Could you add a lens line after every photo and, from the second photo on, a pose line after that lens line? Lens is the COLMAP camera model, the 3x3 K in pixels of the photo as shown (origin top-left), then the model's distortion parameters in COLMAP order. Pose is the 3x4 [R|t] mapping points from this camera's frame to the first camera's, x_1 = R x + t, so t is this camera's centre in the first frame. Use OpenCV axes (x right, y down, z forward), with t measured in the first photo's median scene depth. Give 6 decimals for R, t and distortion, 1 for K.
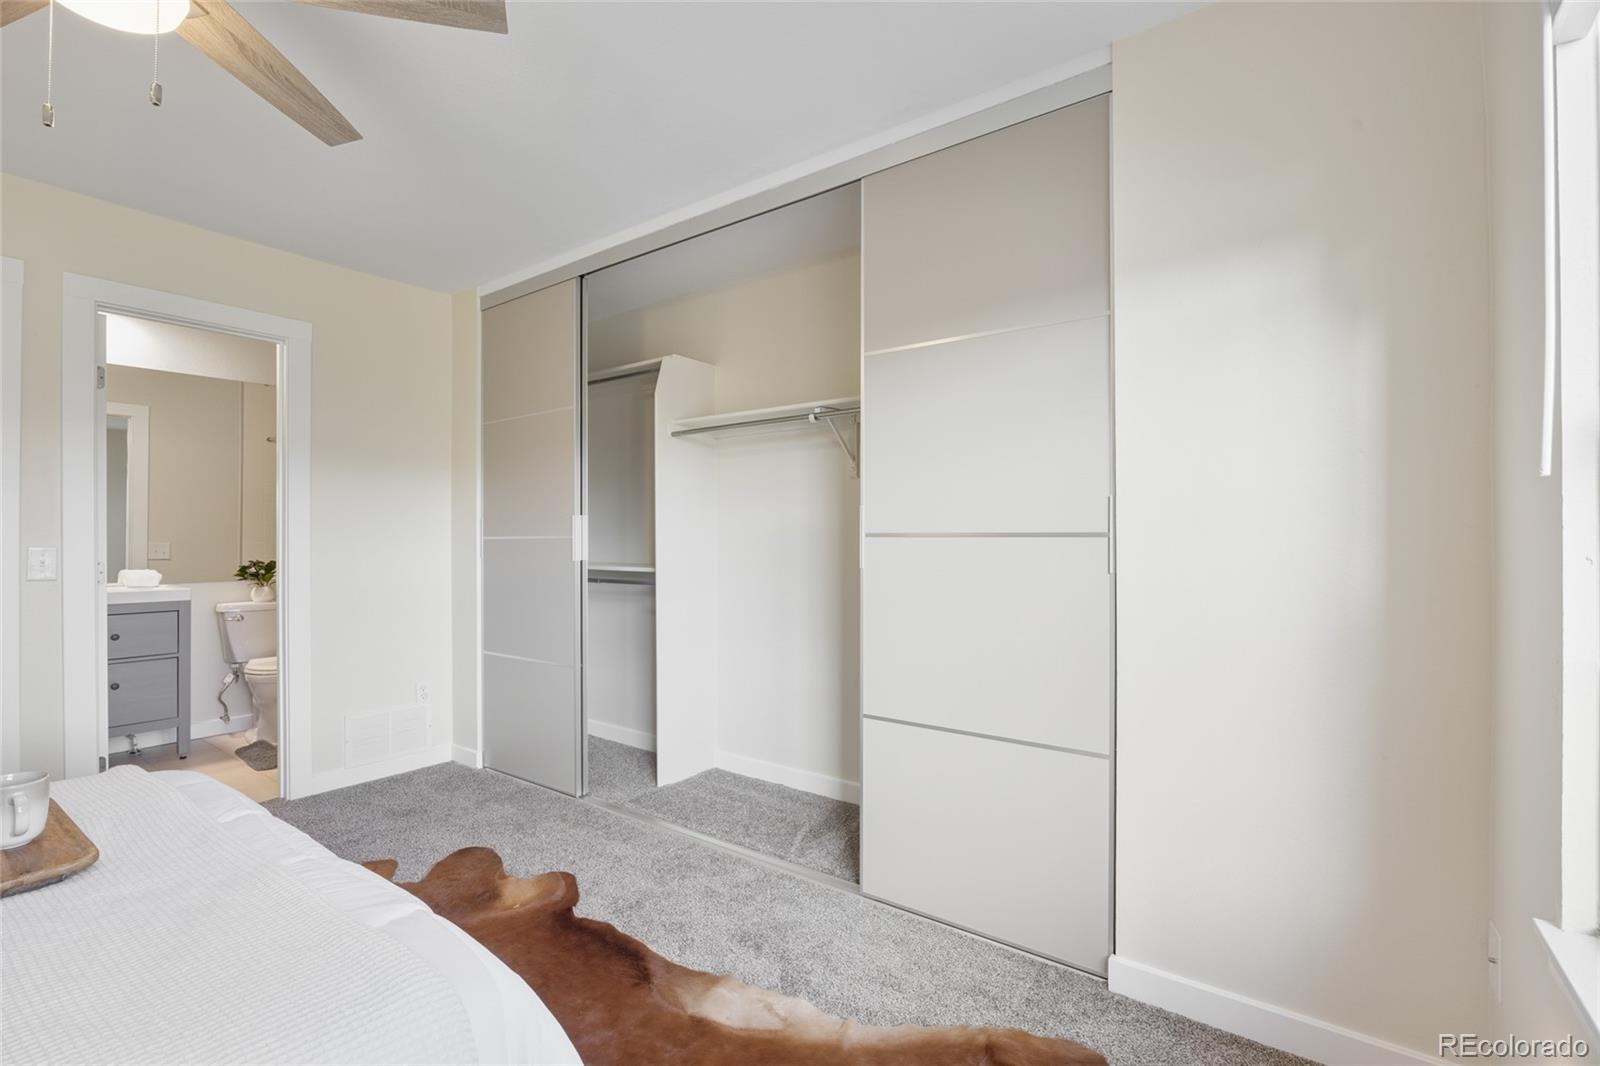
lens RADIAL K [[708.4, 0, 795.6], [0, 708.4, 485.3], [0, 0, 1]] dist [-0.006004, 0.000010]
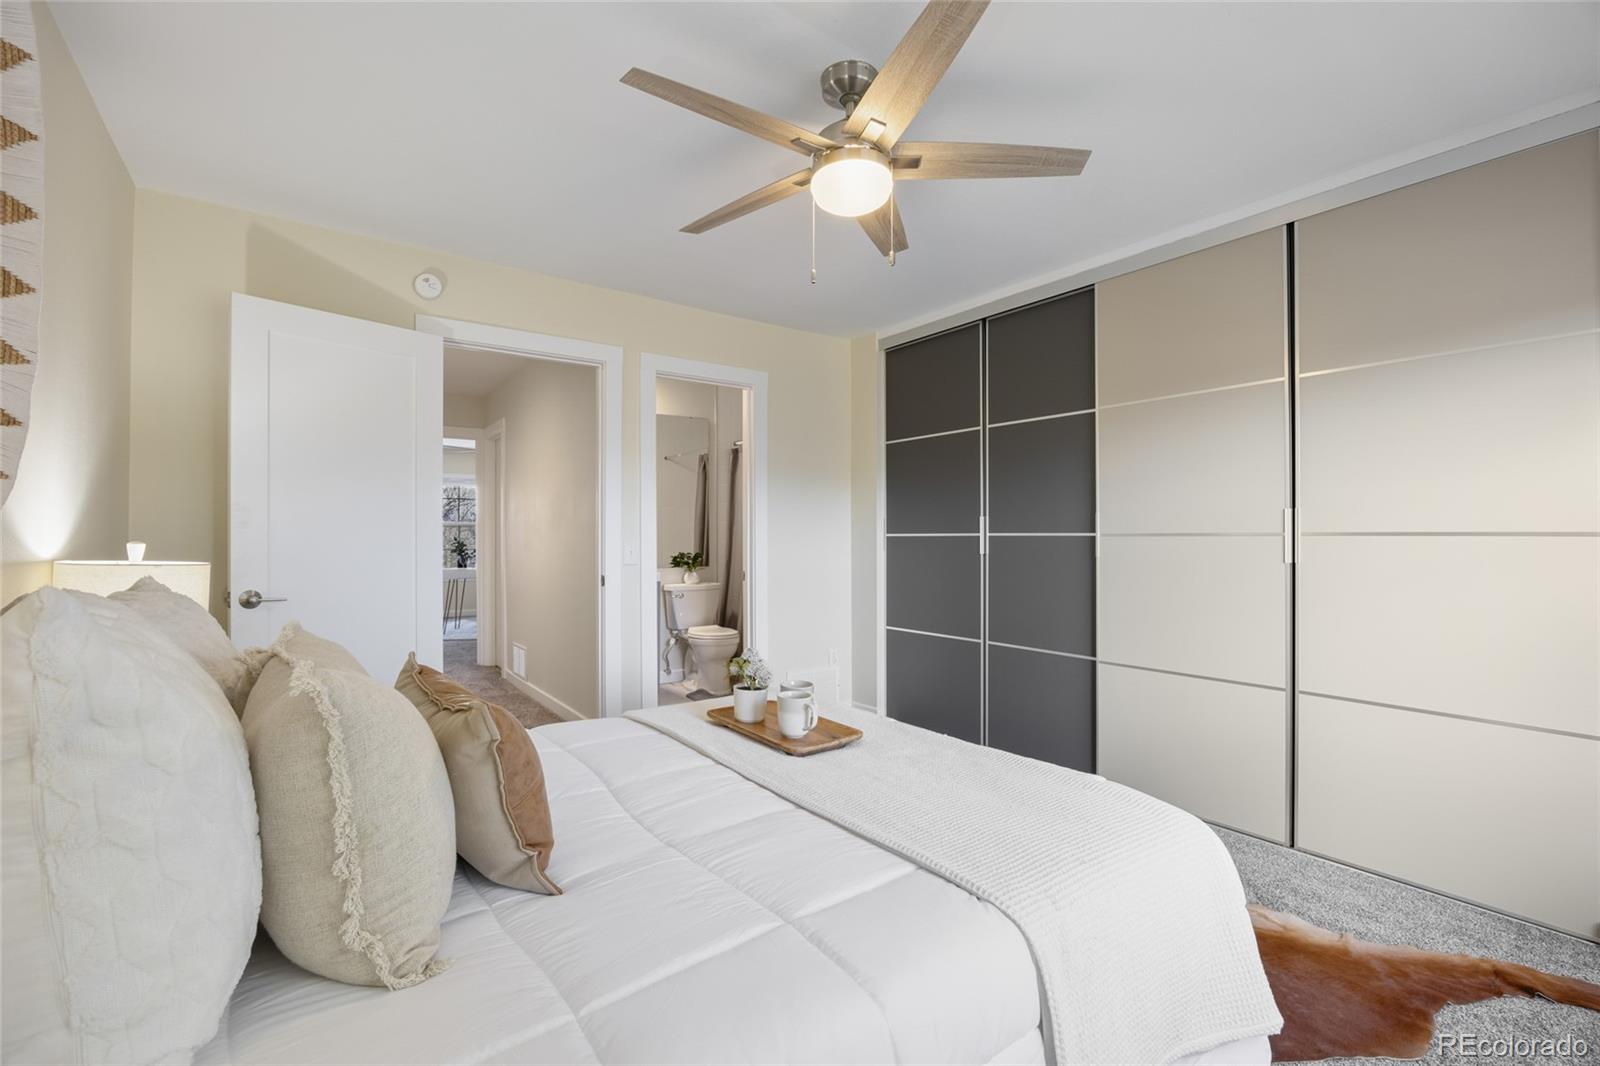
lens RADIAL K [[685.4, 0, 799.9], [0, 685.4, 499.5], [0, 0, 1]] dist [-0.002977, -0.001121]
pose [[0.959333, -0.011584, -0.282039, -0.269652], [0.017080, 0.999709, 0.017036, -0.013143], [0.281760, -0.021161, 0.959252, -0.206880]]
